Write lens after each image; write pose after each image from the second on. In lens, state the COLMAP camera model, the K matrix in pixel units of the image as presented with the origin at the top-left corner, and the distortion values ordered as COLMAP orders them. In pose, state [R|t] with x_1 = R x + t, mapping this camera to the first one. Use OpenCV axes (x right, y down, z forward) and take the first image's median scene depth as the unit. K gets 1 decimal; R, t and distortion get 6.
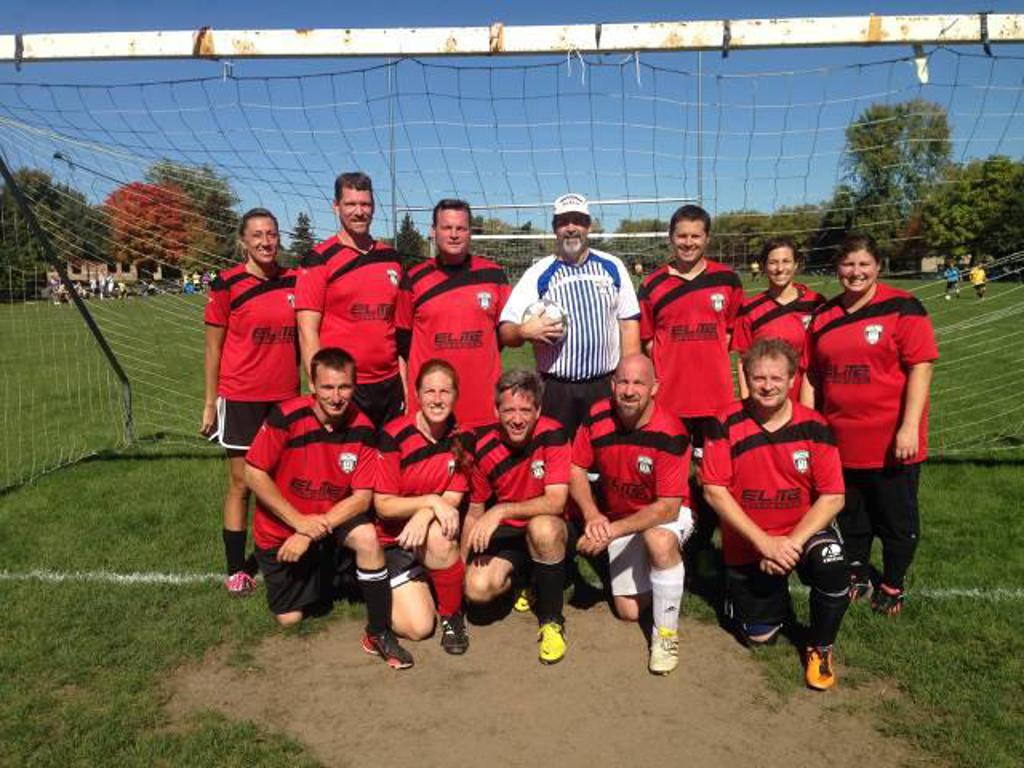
lens RADIAL K [[961.4, 0, 506.6], [0, 961.4, 393.9], [0, 0, 1]] dist [0.044658, 0.000000]
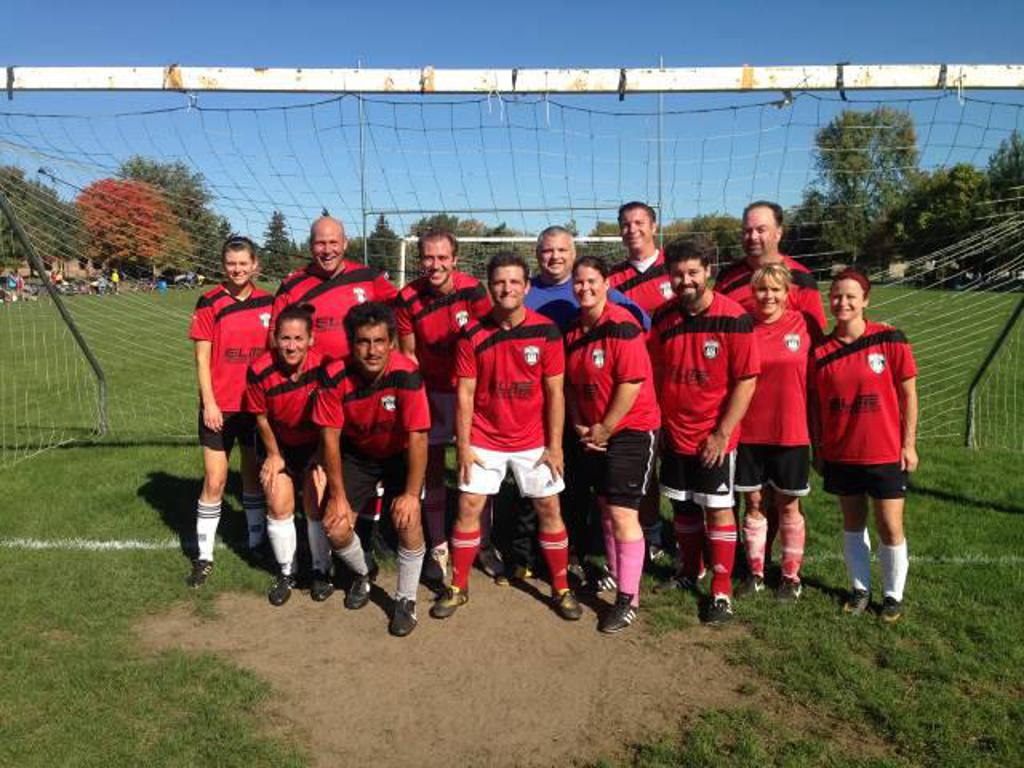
lens RADIAL K [[961.4, 0, 504.5], [0, 961.4, 396.0], [0, 0, 1]] dist [0.044658, 0.000000]
pose [[0.999698, 0.007285, 0.023464, 0.048835], [-0.007321, 0.999972, 0.001458, 0.008975], [-0.023453, -0.001630, 0.999724, -0.139225]]
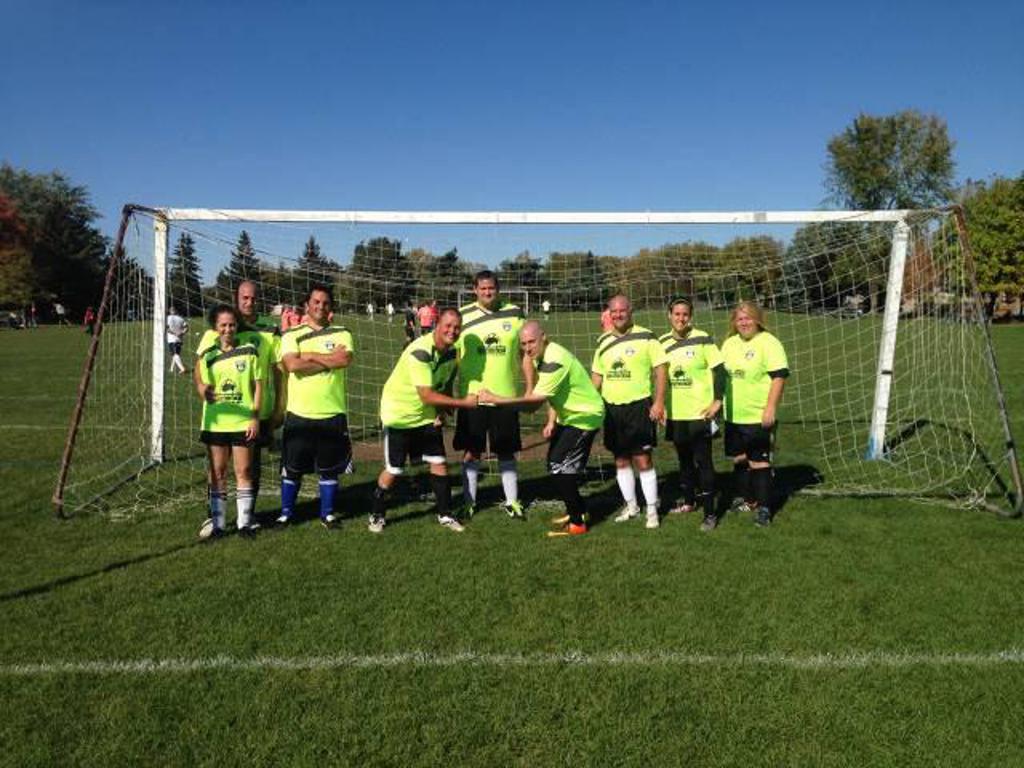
lens RADIAL K [[961.4, 0, 513.3], [0, 961.4, 397.9], [0, 0, 1]] dist [0.044658, 0.000000]
pose [[0.996512, 0.002803, 0.083398, 0.093682], [-0.000279, 0.999542, -0.030264, -0.468391], [-0.083445, 0.030135, 0.996057, 3.450770]]
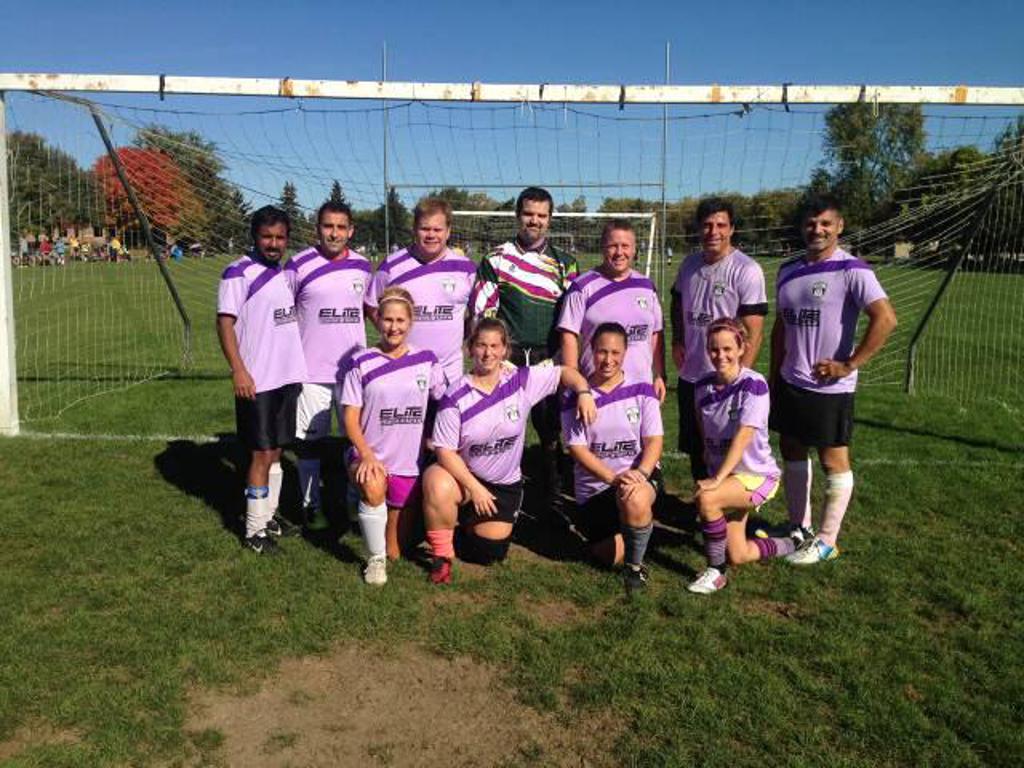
lens RADIAL K [[961.4, 0, 500.0], [0, 961.4, 397.1], [0, 0, 1]] dist [0.044658, 0.000000]
pose [[0.999591, 0.024695, 0.014438, 0.014482], [-0.025097, 0.999284, 0.028328, 0.067127], [-0.013728, -0.028678, 0.999494, -0.480817]]
